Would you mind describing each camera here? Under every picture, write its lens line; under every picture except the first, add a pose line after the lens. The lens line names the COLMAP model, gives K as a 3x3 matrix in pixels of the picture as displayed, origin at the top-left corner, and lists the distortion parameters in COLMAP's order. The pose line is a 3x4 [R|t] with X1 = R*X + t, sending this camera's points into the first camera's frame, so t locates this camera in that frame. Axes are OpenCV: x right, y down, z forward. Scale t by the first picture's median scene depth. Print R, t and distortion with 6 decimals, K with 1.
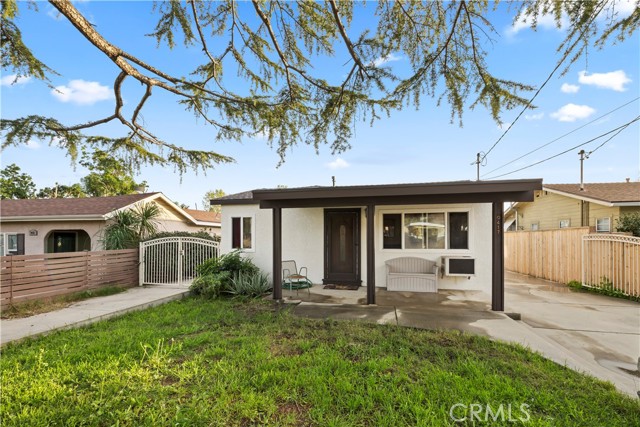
lens RADIAL K [[273.2, 0, 320.4], [0, 273.2, 232.7], [0, 0, 1]] dist [-0.000224, 0.000505]
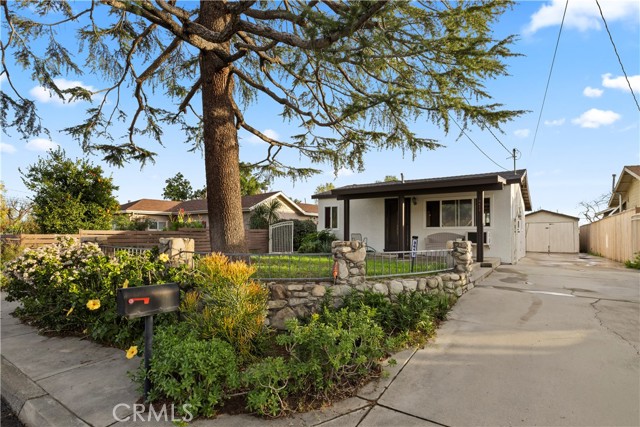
lens RADIAL K [[314.2, 0, 321.1], [0, 314.2, 215.7], [0, 0, 1]] dist [-0.024672, -0.000546]
pose [[0.926281, -0.013471, -0.376594, 0.276911], [-0.002159, 0.999155, -0.041051, 0.056916], [0.376828, 0.038837, 0.925469, -0.537809]]
